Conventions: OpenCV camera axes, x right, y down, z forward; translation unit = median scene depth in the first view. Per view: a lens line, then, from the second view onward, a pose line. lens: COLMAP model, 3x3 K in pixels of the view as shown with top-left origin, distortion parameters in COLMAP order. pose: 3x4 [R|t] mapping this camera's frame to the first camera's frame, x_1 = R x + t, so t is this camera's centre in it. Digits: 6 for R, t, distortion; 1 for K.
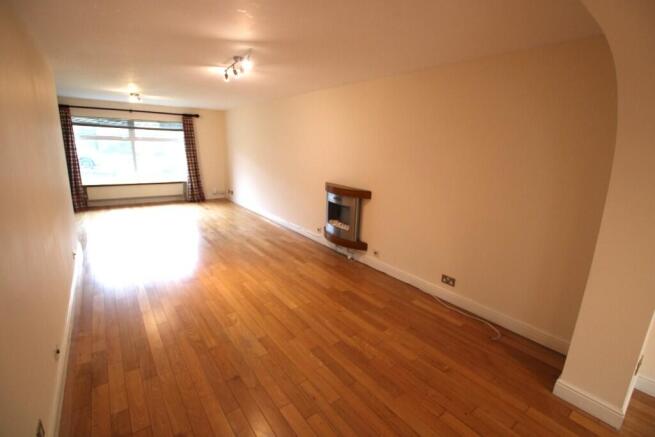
lens RADIAL K [[322.3, 0, 324.9], [0, 322.3, 220.8], [0, 0, 1]] dist [-0.021510, 0.000292]
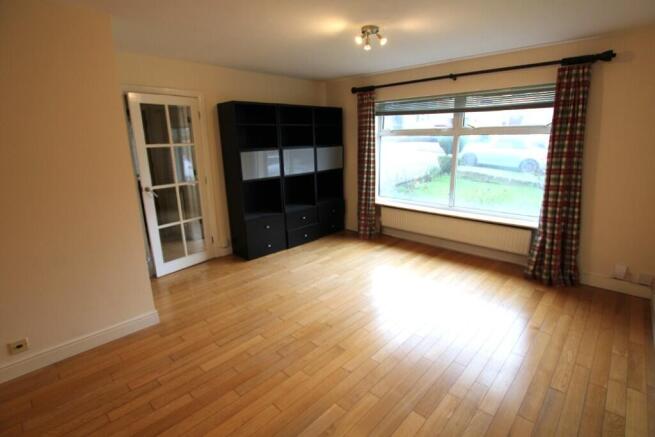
lens RADIAL K [[322.3, 0, 324.9], [0, 322.3, 220.8], [0, 0, 1]] dist [-0.021510, 0.000292]
pose [[0.208099, 0.207884, -0.955761, -0.103560], [-0.196755, 0.966076, 0.167288, -0.158504], [0.958114, 0.153238, 0.241942, 0.682722]]
